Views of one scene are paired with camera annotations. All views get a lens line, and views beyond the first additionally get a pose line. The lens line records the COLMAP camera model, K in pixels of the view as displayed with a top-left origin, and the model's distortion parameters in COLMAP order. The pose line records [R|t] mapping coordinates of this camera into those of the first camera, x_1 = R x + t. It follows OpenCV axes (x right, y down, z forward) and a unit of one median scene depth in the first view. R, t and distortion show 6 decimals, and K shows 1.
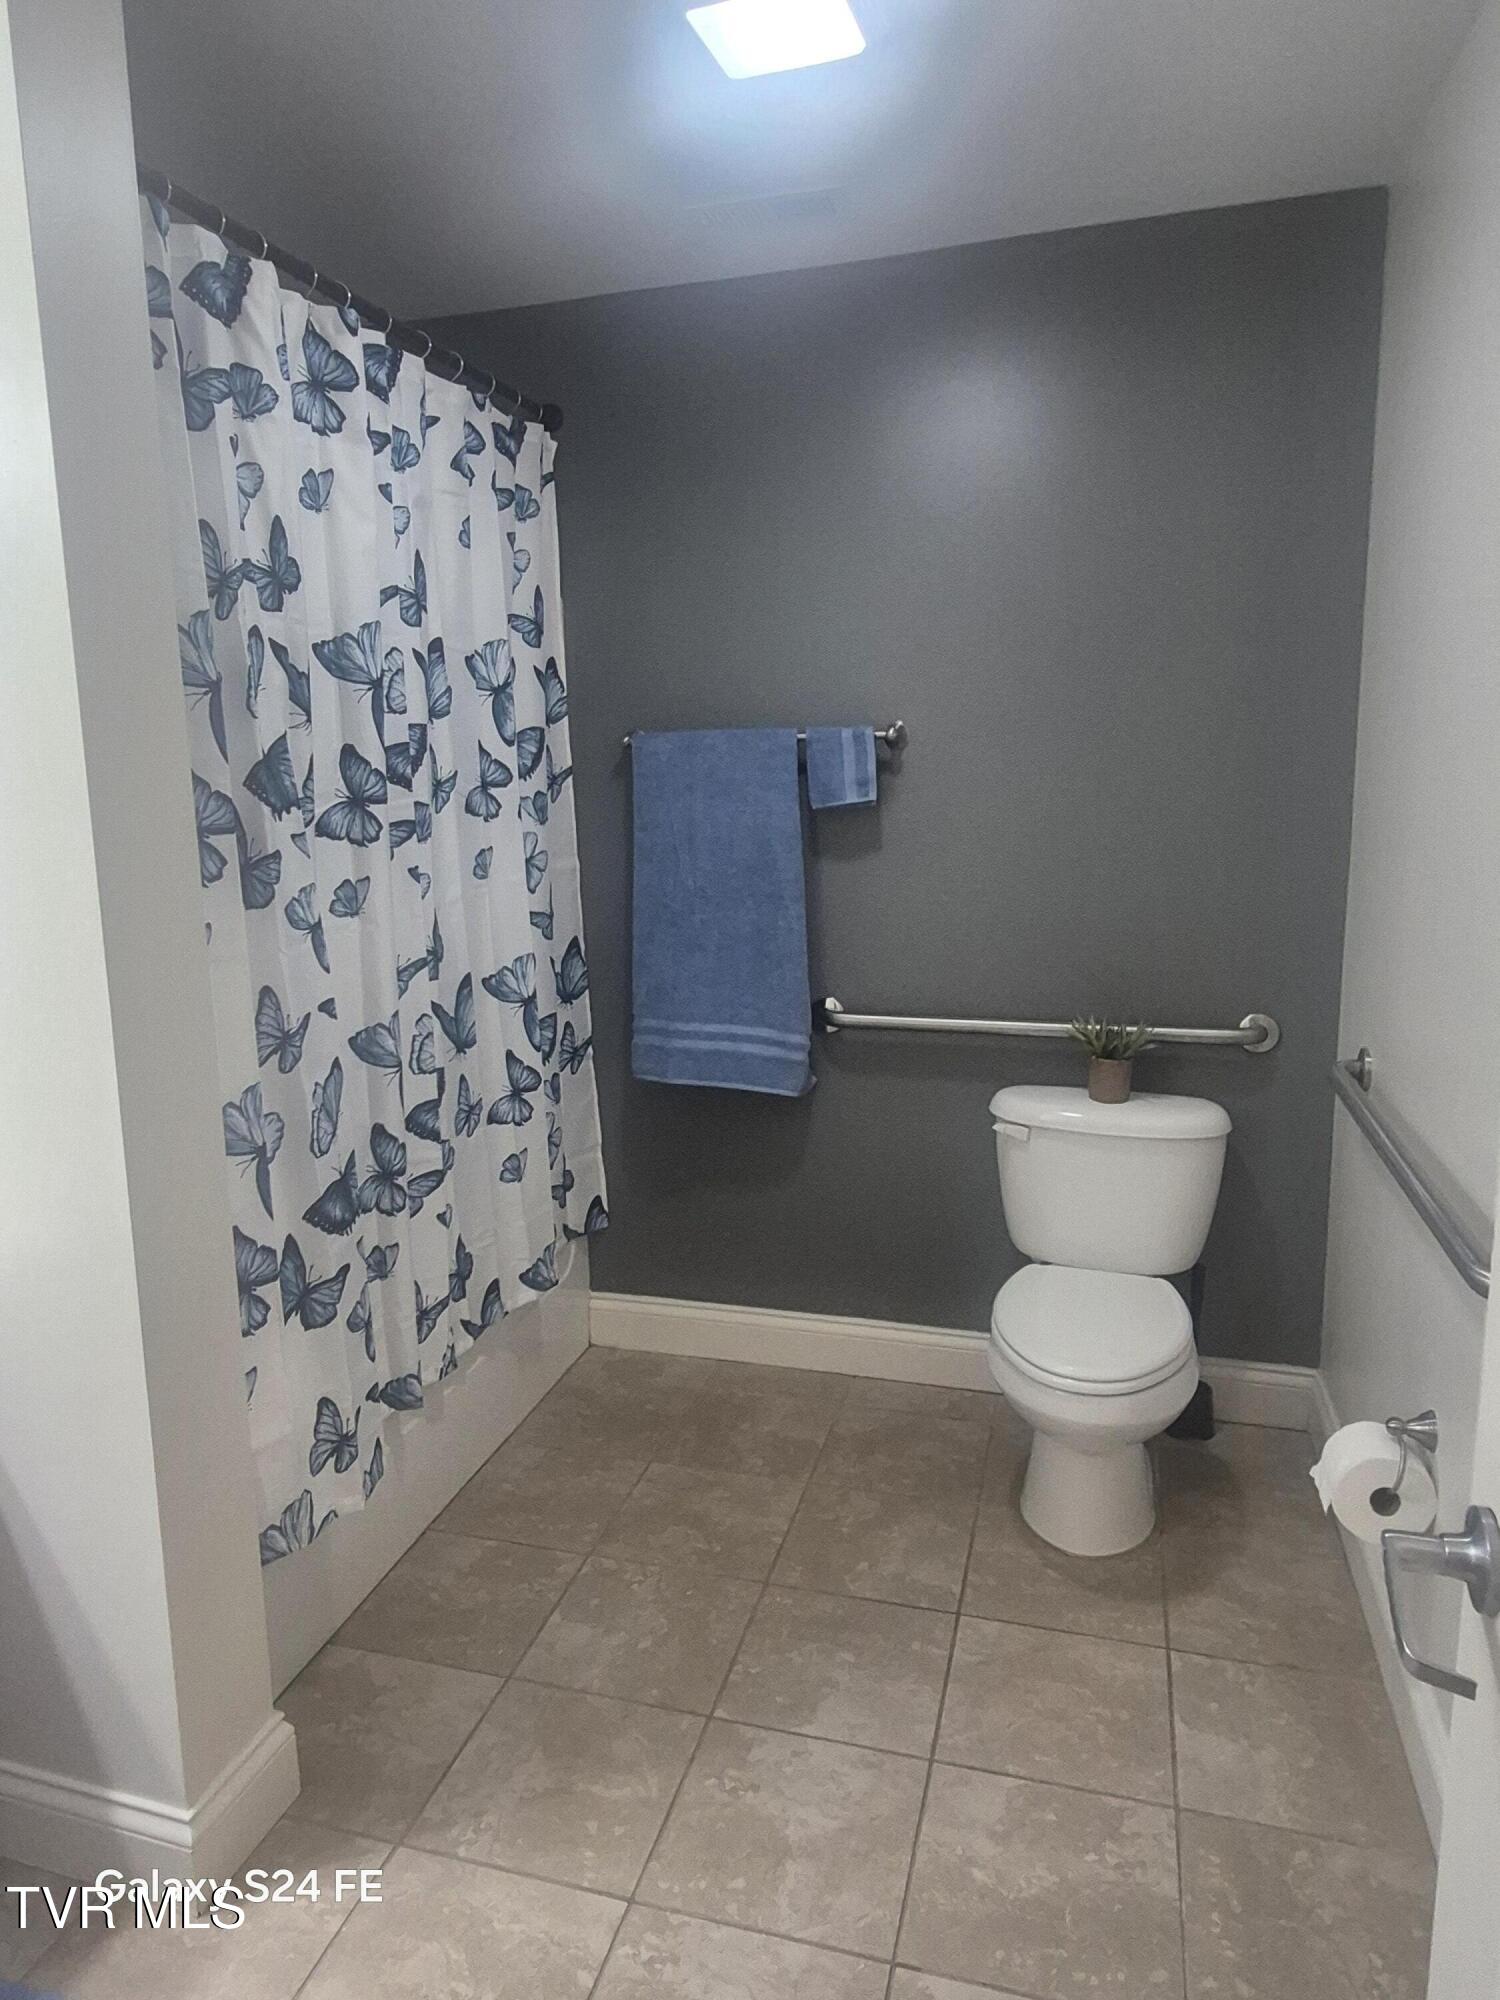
lens RADIAL K [[1282.8, 0, 722.8], [0, 1282.8, 1001.6], [0, 0, 1]] dist [-0.011130, 0.026695]
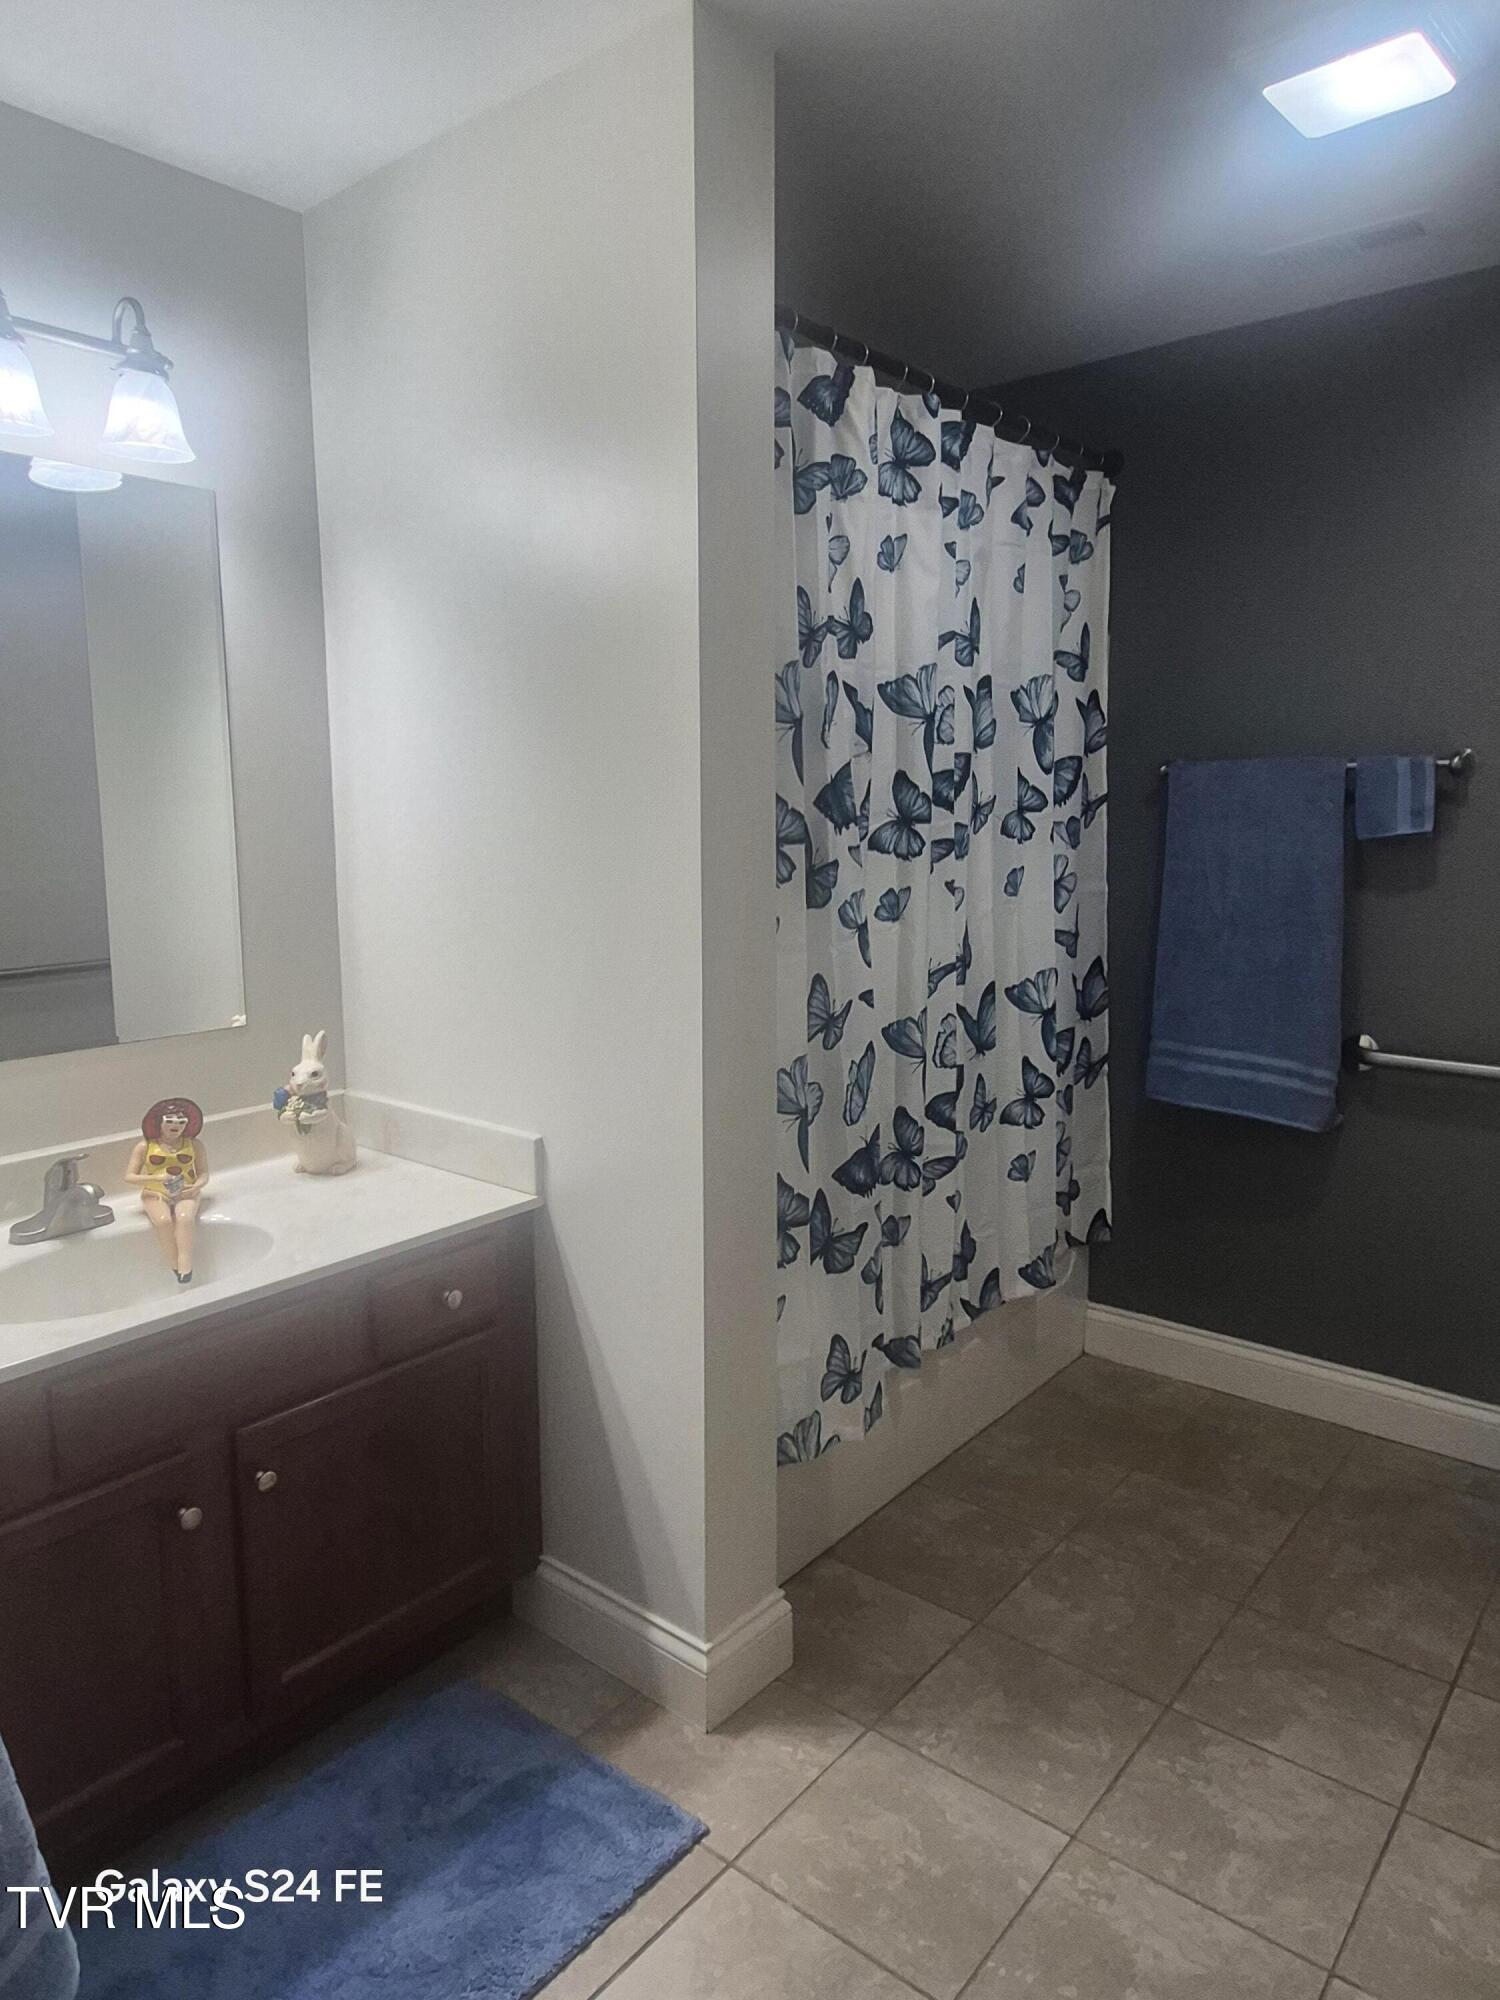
lens RADIAL K [[1311.4, 0, 750.0], [0, 1311.4, 1000.0], [0, 0, 1]] dist [-0.003331, 0.004783]
pose [[0.923950, 0.068071, -0.376407, 0.034485], [-0.078531, 0.996833, -0.012494, 0.026227], [0.374364, 0.041103, 0.926370, -0.117125]]
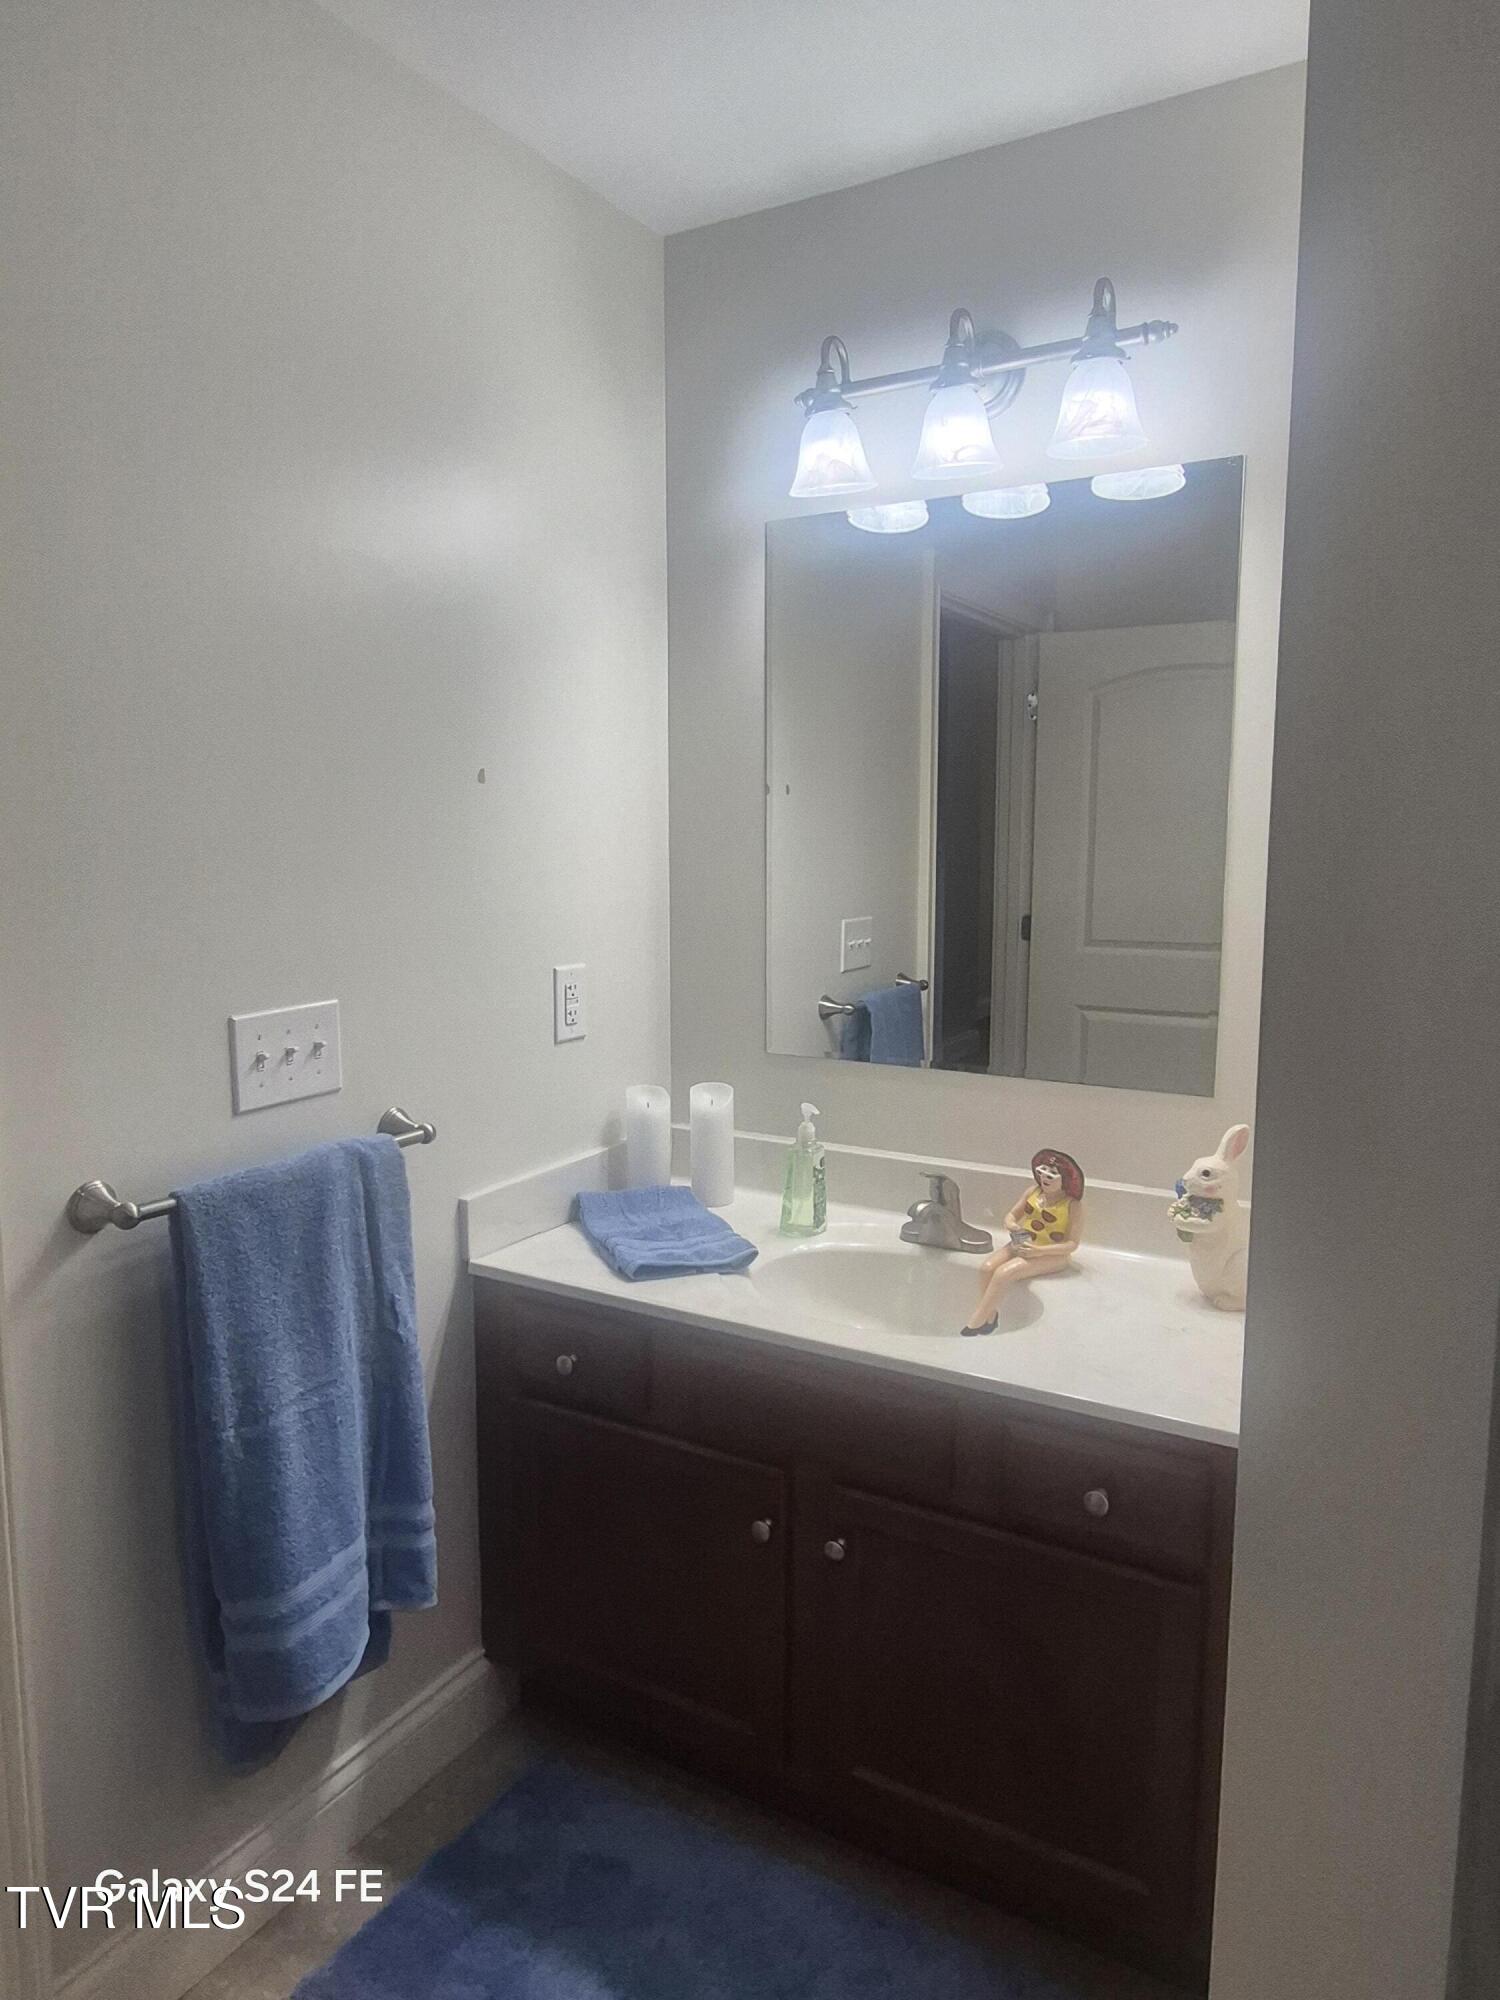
lens RADIAL K [[1311.4, 0, 750.0], [0, 1311.4, 1000.0], [0, 0, 1]] dist [-0.003331, 0.004783]
pose [[-0.243238, 0.146261, -0.958876, 0.158222], [-0.175646, 0.965581, 0.191840, -0.099770], [0.953931, 0.215086, -0.209176, 0.522988]]
